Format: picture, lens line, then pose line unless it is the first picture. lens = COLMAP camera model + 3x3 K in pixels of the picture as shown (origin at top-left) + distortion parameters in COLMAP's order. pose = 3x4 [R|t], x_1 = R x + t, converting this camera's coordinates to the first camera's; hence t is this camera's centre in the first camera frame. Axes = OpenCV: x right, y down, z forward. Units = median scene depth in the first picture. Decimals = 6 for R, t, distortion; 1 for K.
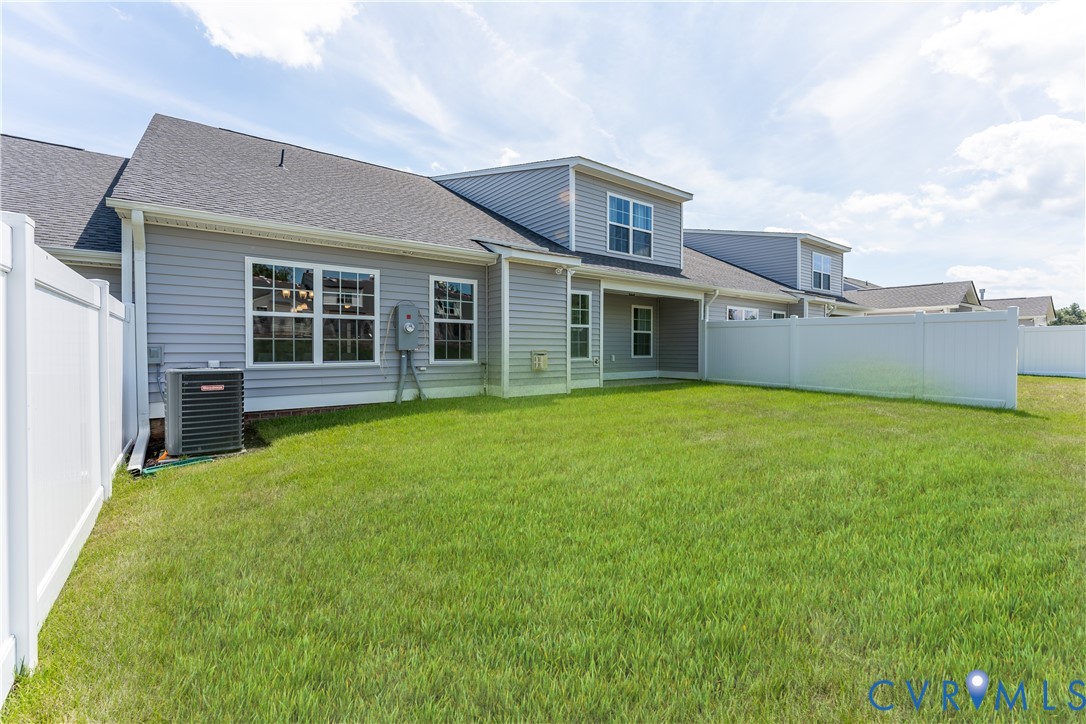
lens RADIAL K [[467.1, 0, 543.8], [0, 467.1, 344.3], [0, 0, 1]] dist [-0.000297, -0.000203]
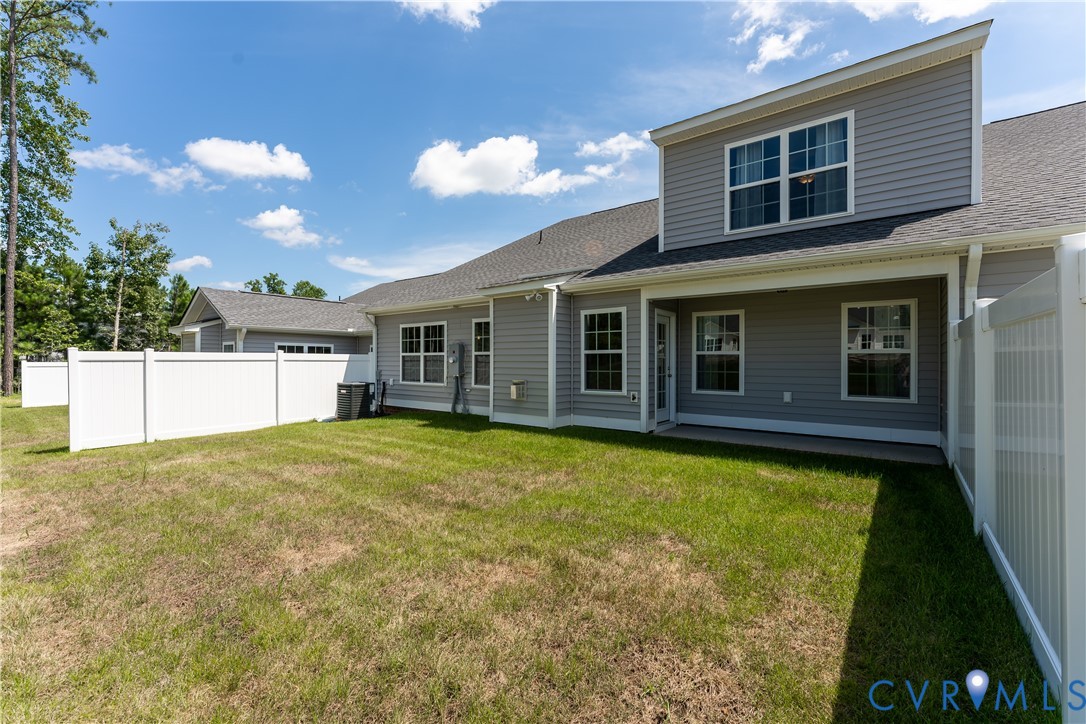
lens RADIAL K [[461.9, 0, 543.7], [0, 461.9, 365.2], [0, 0, 1]] dist [0.000309, -0.000025]
pose [[0.253801, -0.011523, -0.967188, 0.808049], [-0.013369, 0.999792, -0.015419, -0.001302], [0.967164, 0.016843, 0.253594, 0.678472]]
